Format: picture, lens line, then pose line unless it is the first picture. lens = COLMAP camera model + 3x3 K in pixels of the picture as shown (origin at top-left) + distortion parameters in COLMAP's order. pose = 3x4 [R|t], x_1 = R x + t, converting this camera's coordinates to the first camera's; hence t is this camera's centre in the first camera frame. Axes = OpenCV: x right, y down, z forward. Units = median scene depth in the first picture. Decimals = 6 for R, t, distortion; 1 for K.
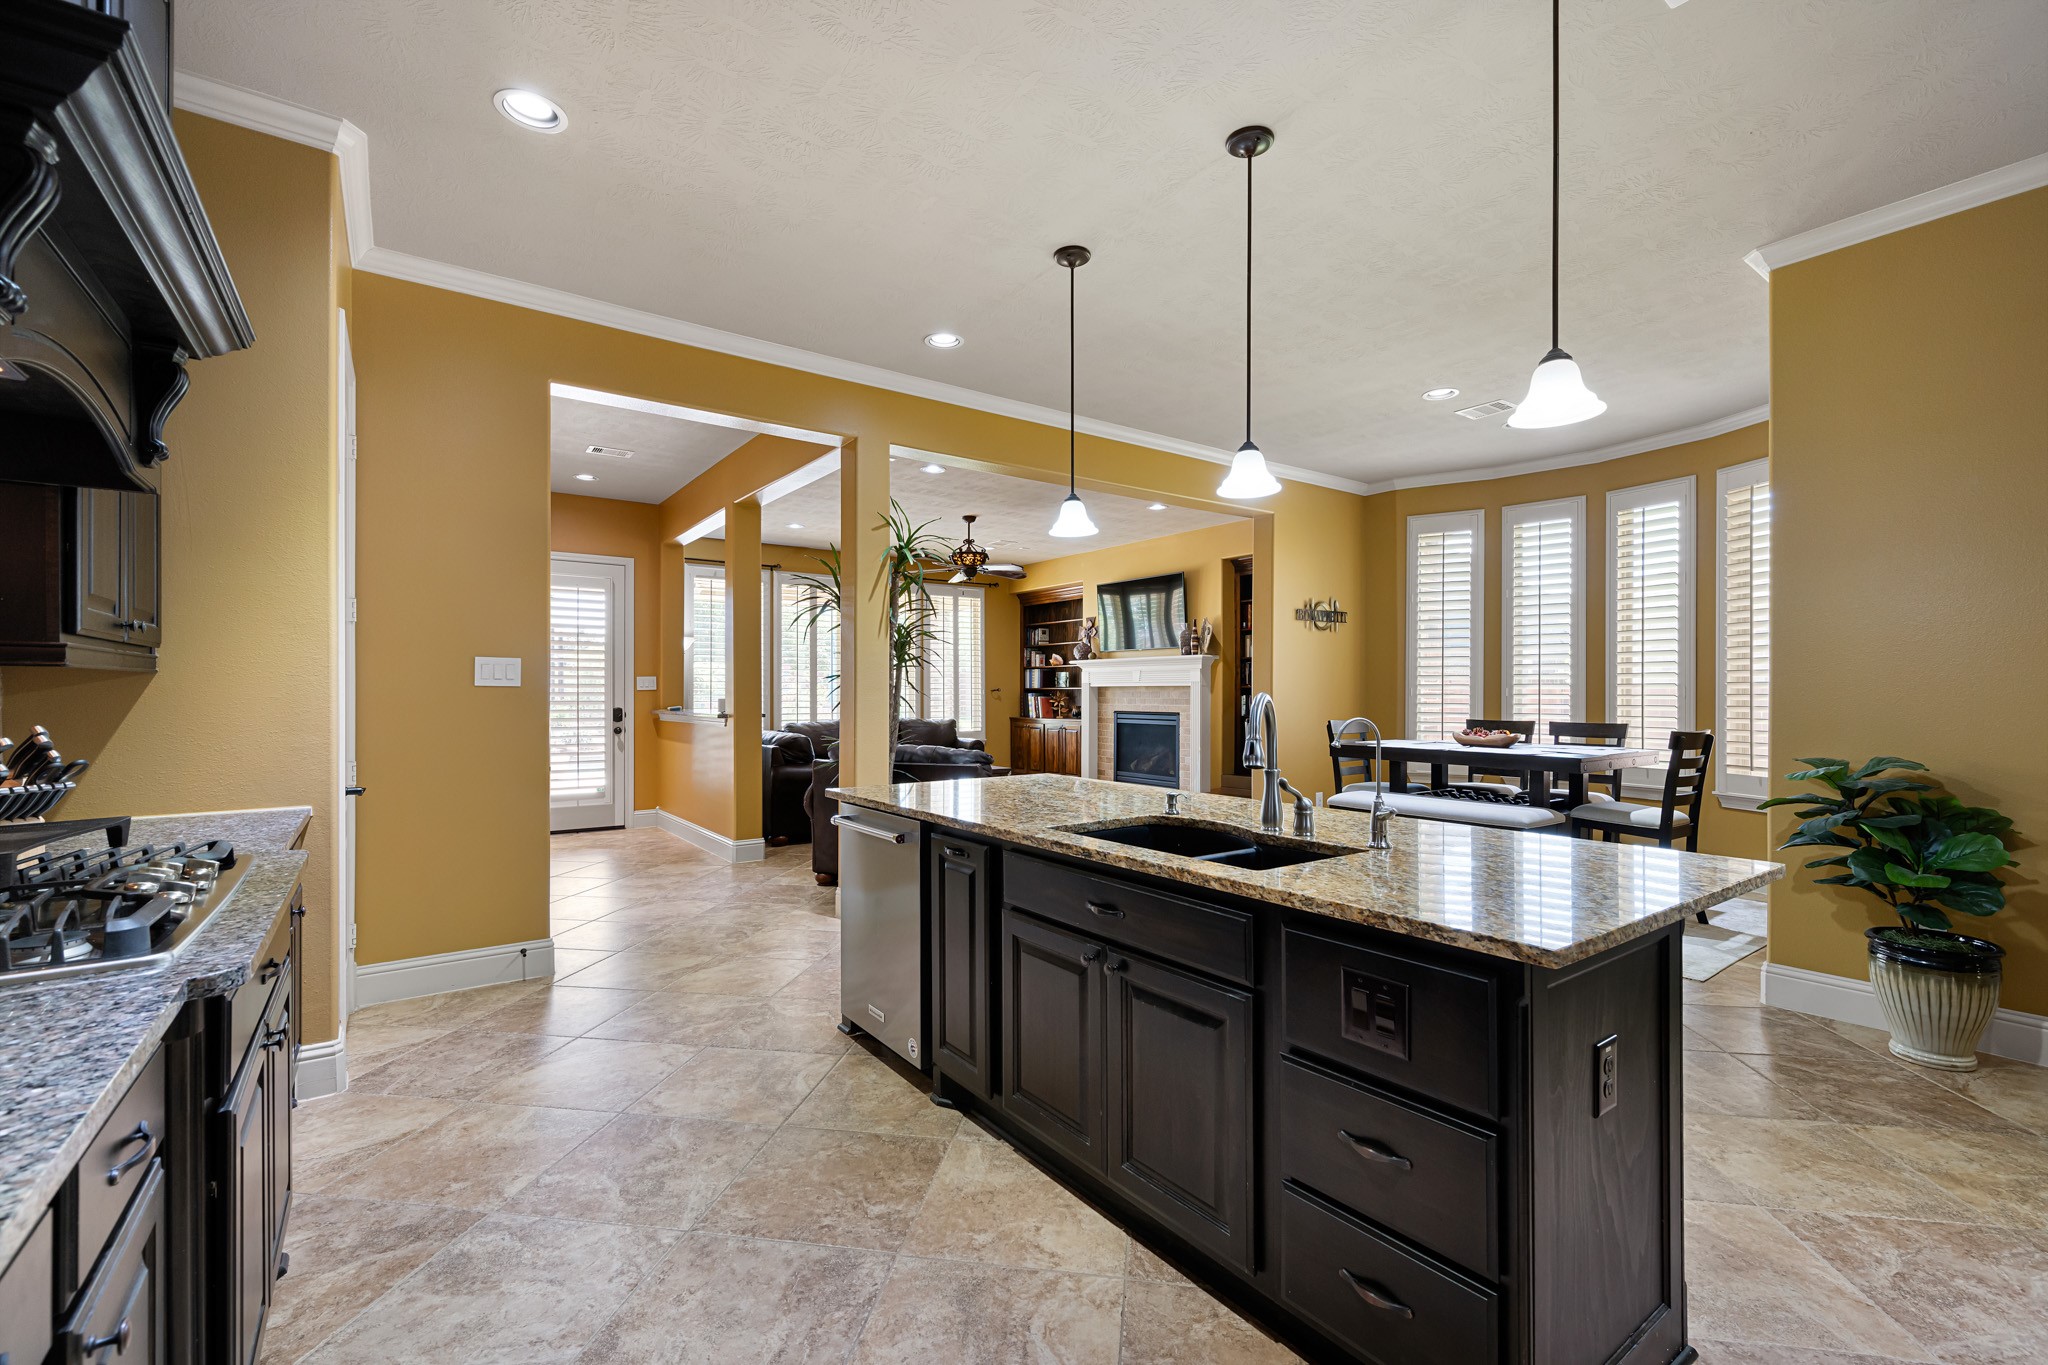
lens RADIAL K [[877.5, 0, 1027.3], [0, 877.5, 693.7], [0, 0, 1]] dist [0.001430, 0.000134]
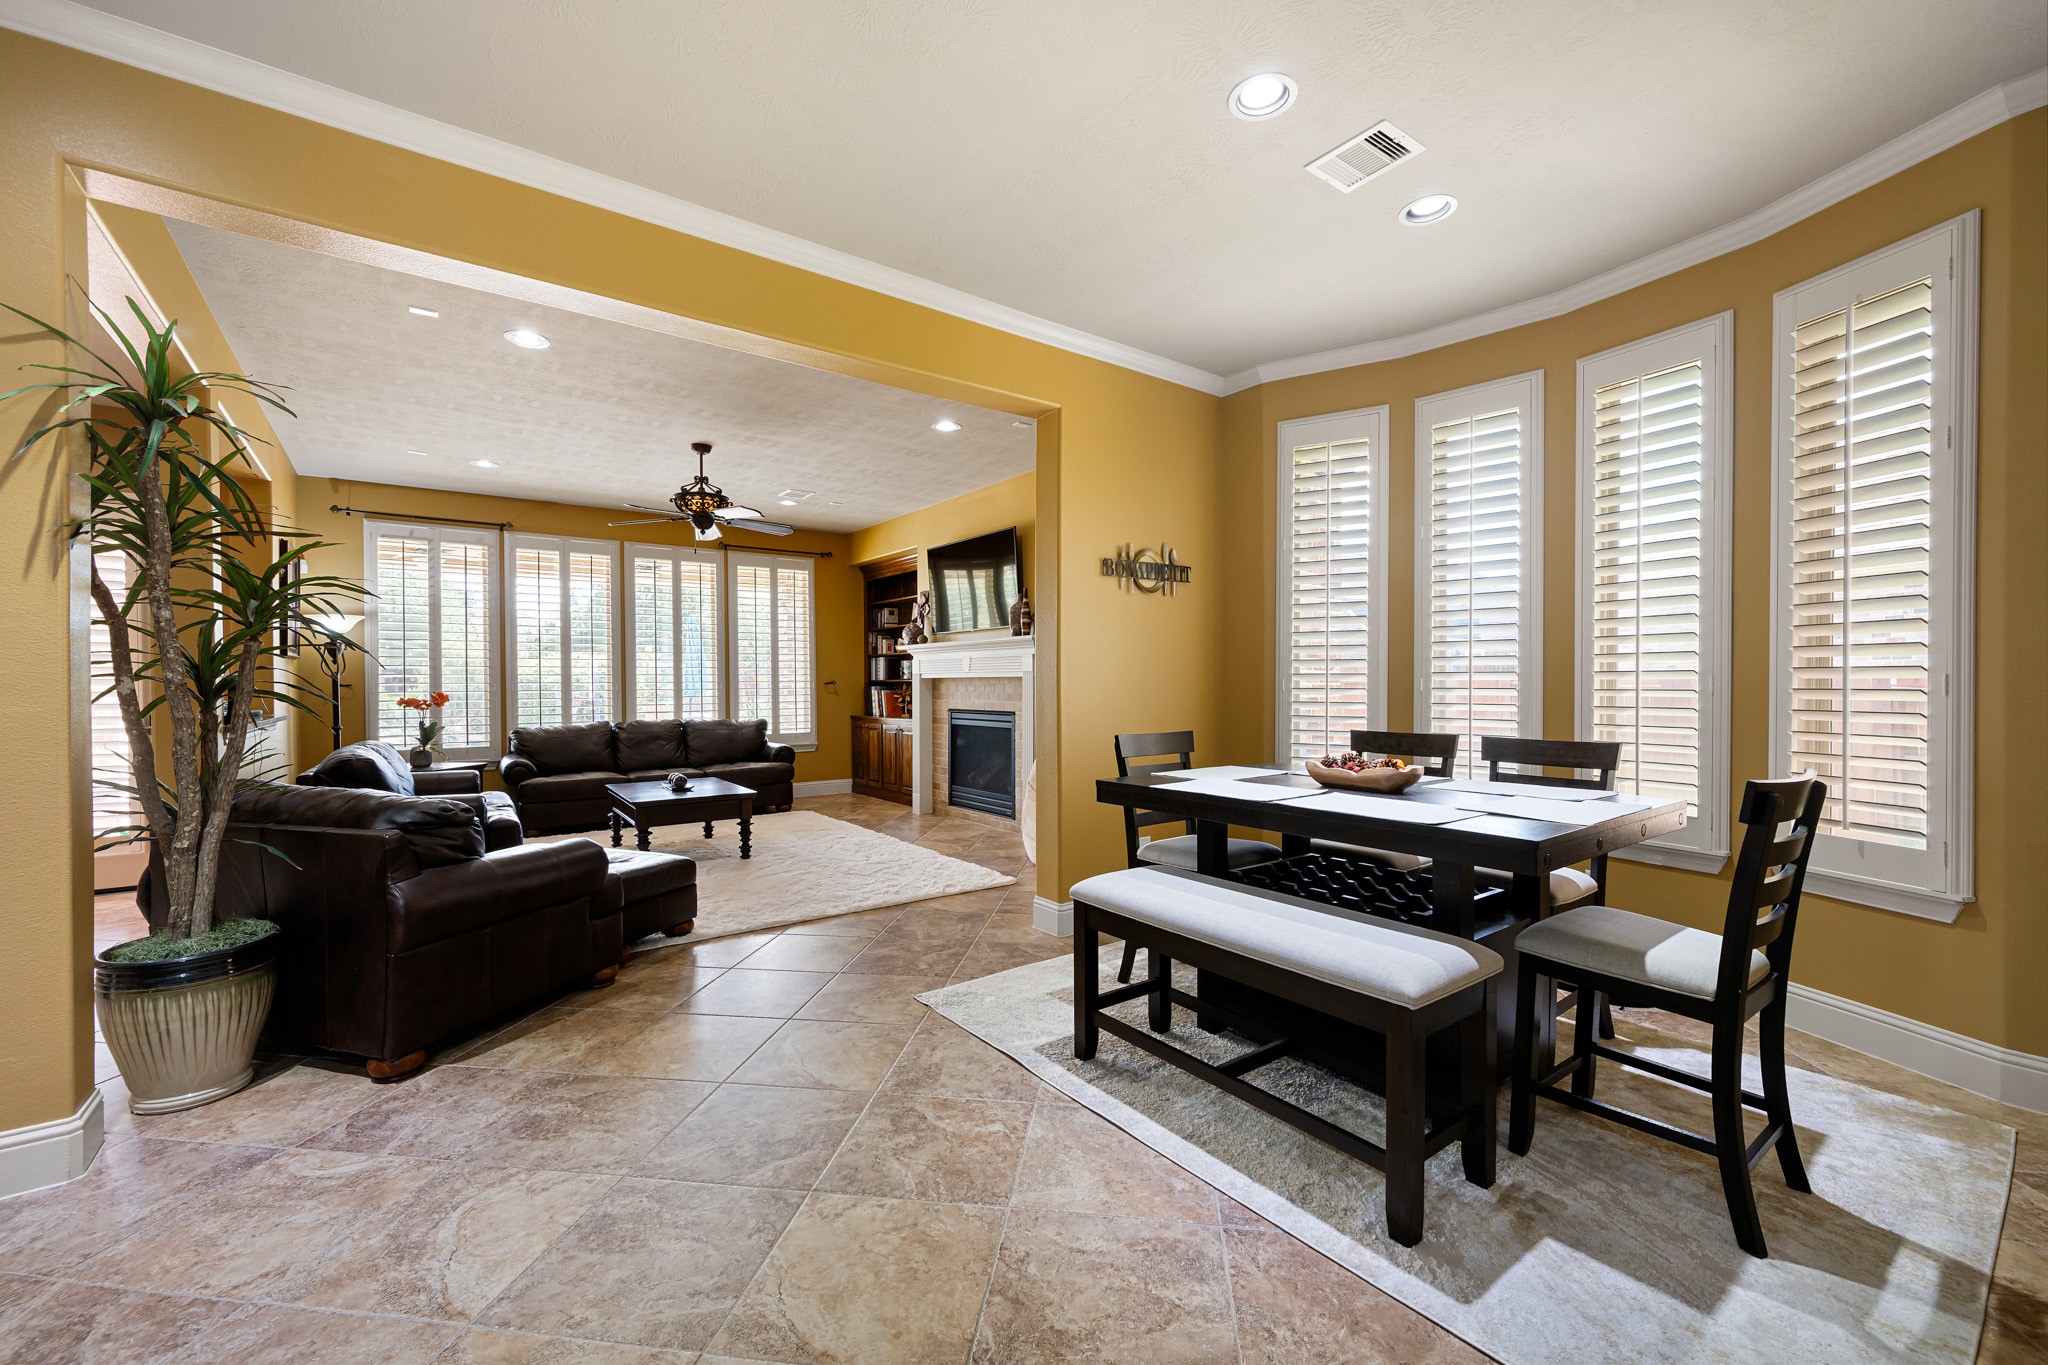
lens RADIAL K [[826.8, 0, 1028.0], [0, 826.8, 687.6], [0, 0, 1]] dist [-0.001413, -0.000150]
pose [[0.999880, -0.004046, 0.014921, 0.177943], [0.003981, 0.999982, 0.004381, -0.002698], [-0.014939, -0.004321, 0.999879, 0.284908]]
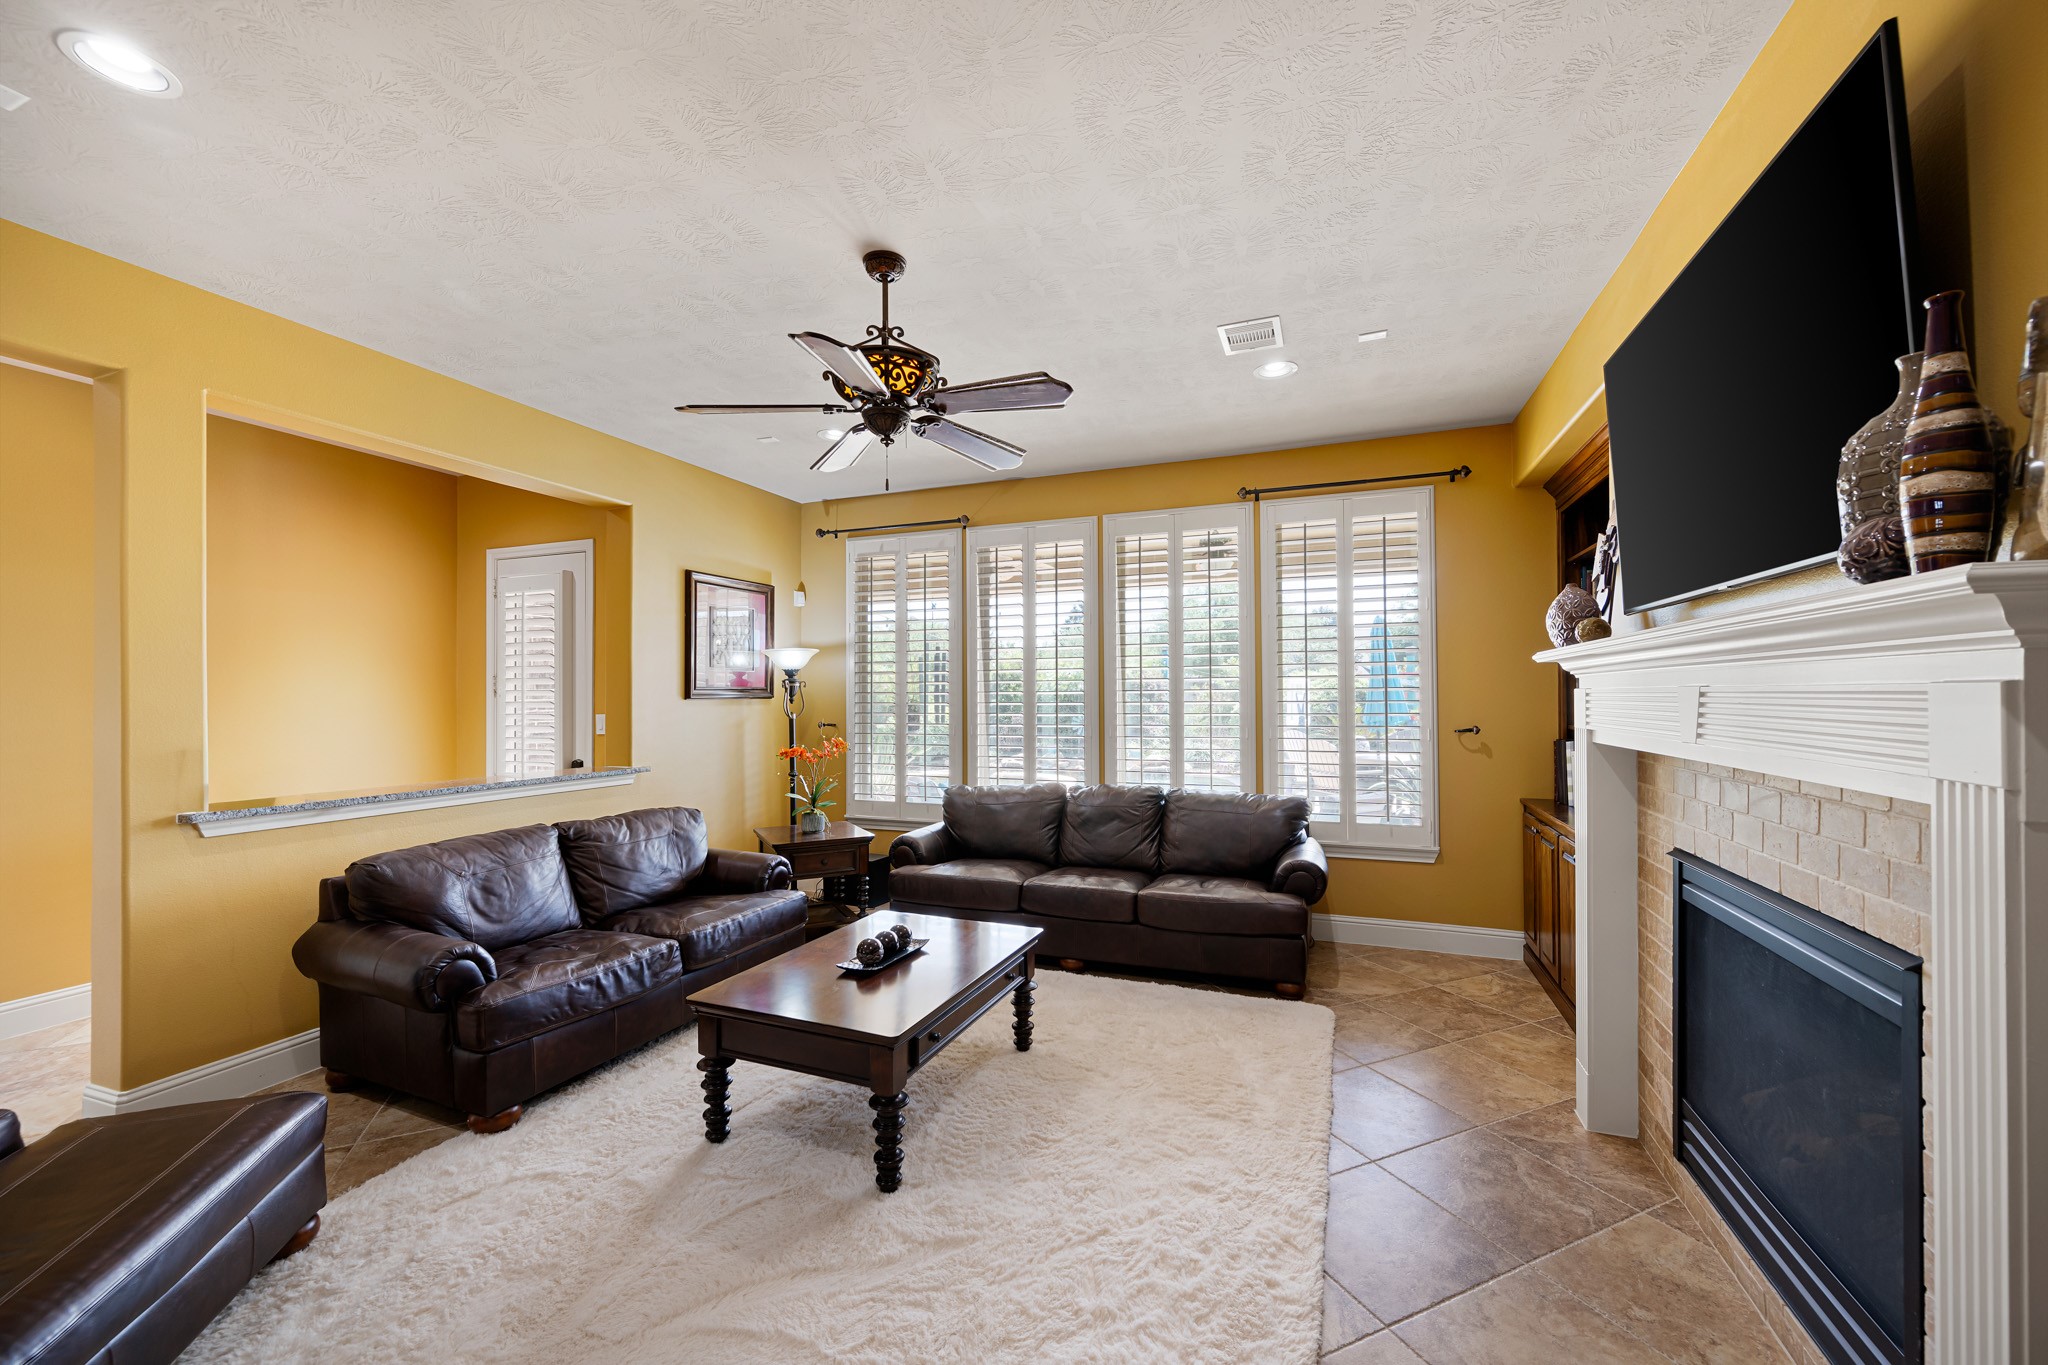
lens RADIAL K [[799.1, 0, 1027.5], [0, 799.1, 692.0], [0, 0, 1]] dist [-0.000767, -0.000071]
pose [[0.543747, -0.006925, -0.839221, 0.211117], [0.003974, 0.999976, -0.005677, -0.025977], [0.839240, -0.000248, 0.543761, 0.804935]]
